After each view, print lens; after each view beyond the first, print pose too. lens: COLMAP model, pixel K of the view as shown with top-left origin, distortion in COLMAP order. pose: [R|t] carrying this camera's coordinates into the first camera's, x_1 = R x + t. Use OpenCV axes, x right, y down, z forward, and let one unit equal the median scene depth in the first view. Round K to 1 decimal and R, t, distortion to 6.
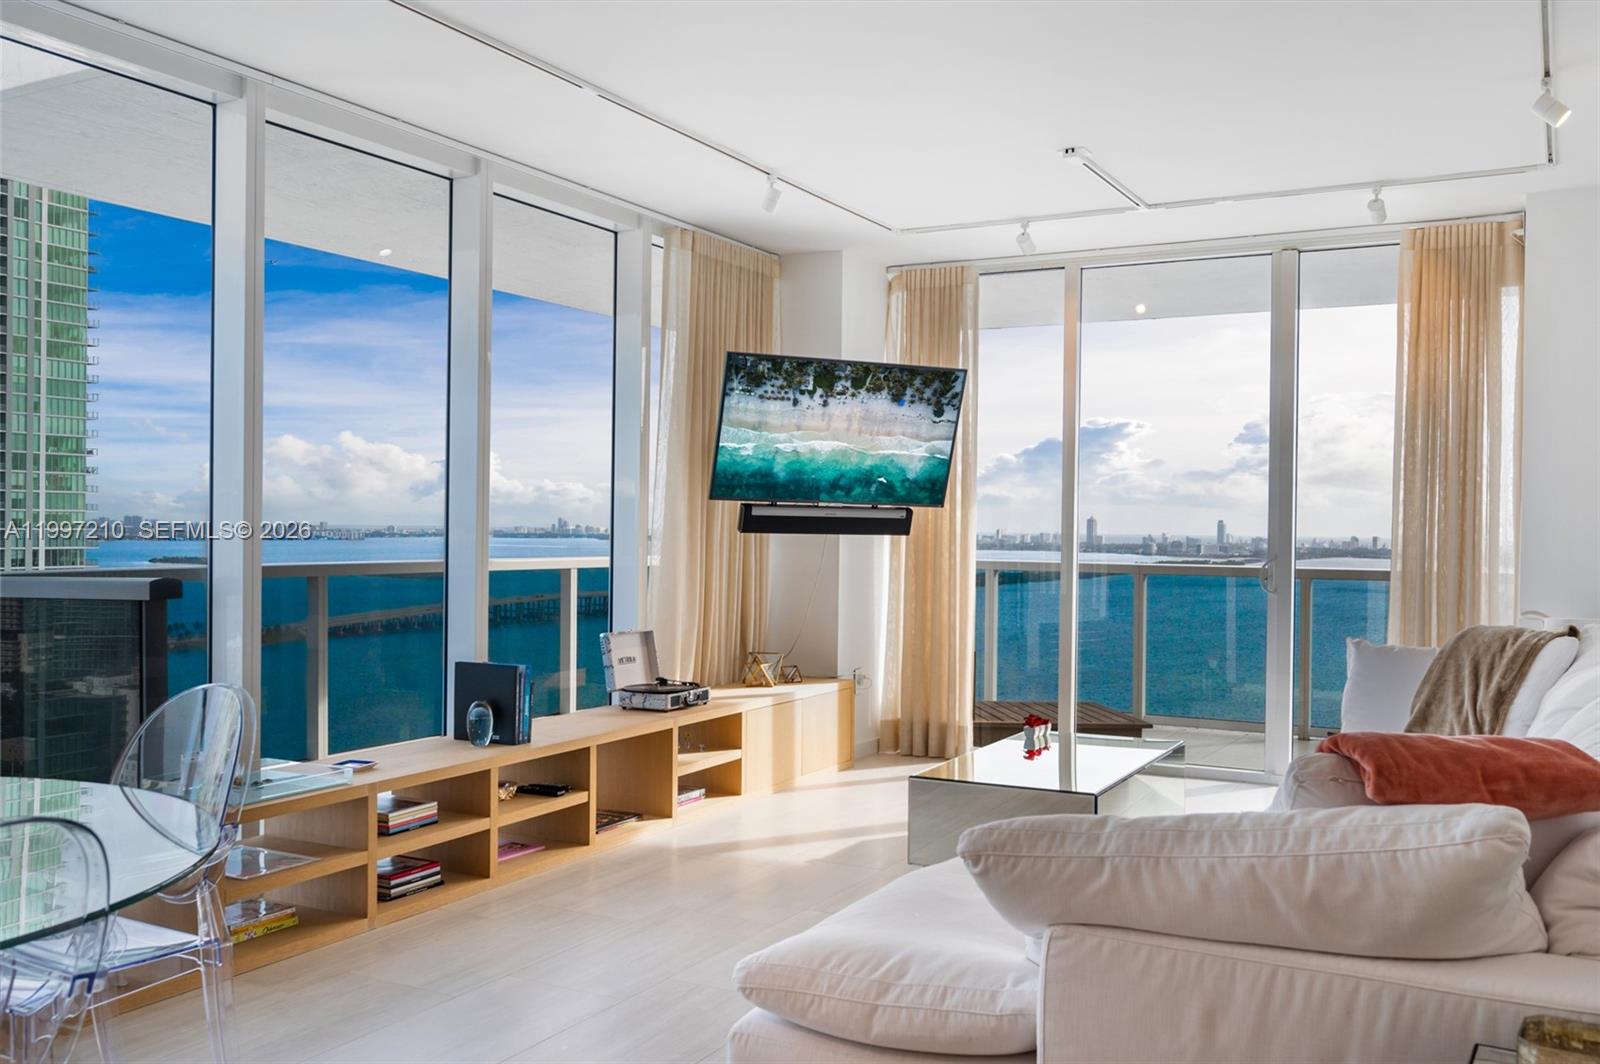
lens RADIAL K [[1378.8, 0, 800.0], [0, 1378.8, 532.0], [0, 0, 1]] dist [0.005611, -0.011764]
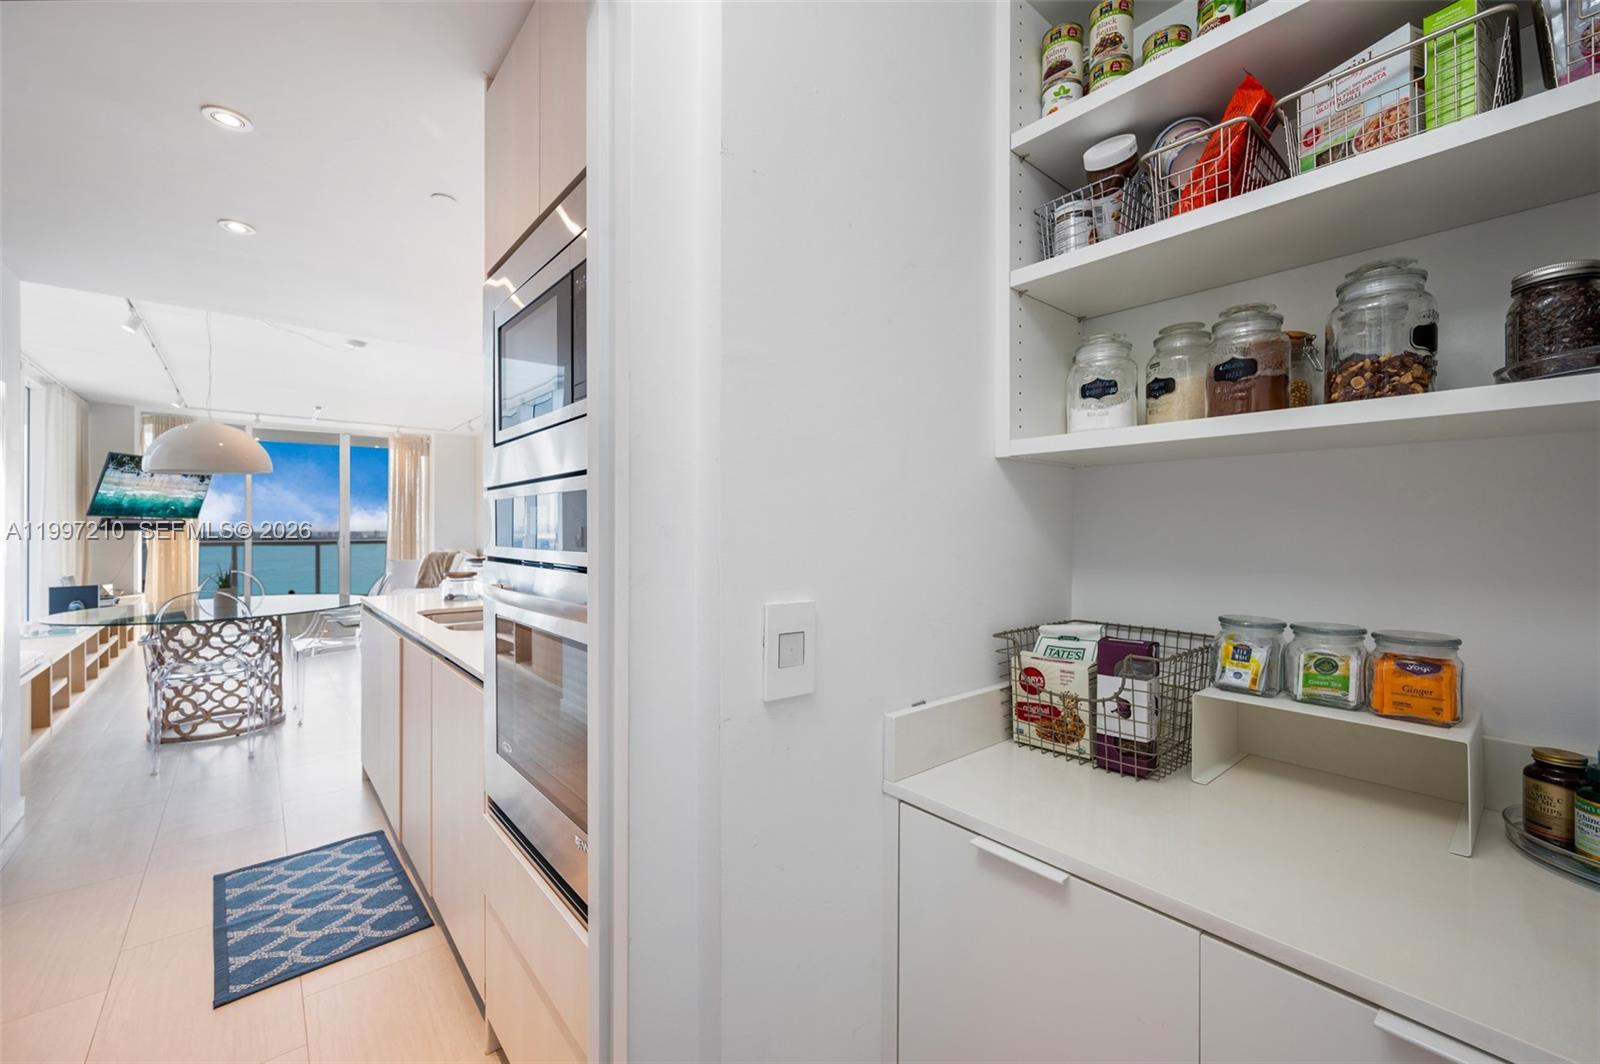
lens RADIAL K [[635.3, 0, 800.4], [0, 635.3, 527.1], [0, 0, 1]] dist [-0.000275, 0.000202]
pose [[0.349420, -0.013442, 0.936870, -0.673522], [0.006120, 0.999909, 0.012064, -0.011442], [-0.936946, 0.001519, 0.349470, -0.467580]]
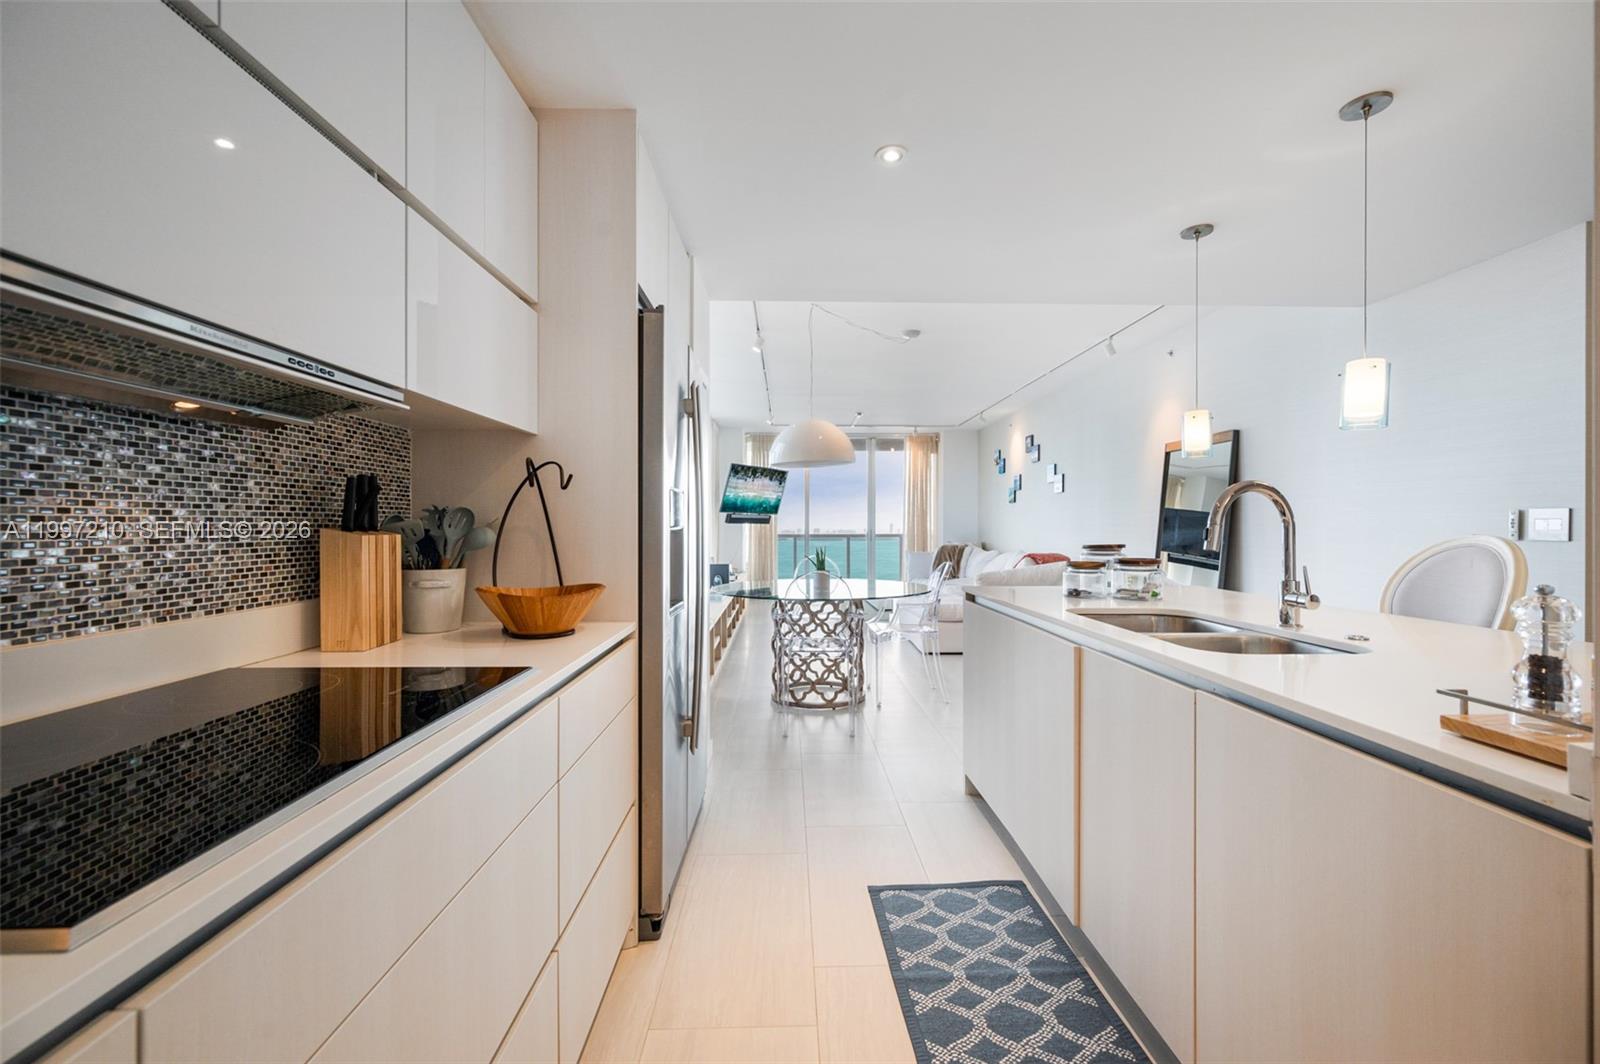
lens RADIAL K [[635.3, 0, 800.4], [0, 635.3, 527.1], [0, 0, 1]] dist [-0.000275, 0.000202]
pose [[0.867335, -0.011889, 0.497583, -0.643237], [0.010722, 0.999929, 0.005203, 0.003825], [-0.497610, 0.000823, 0.867401, -0.290921]]
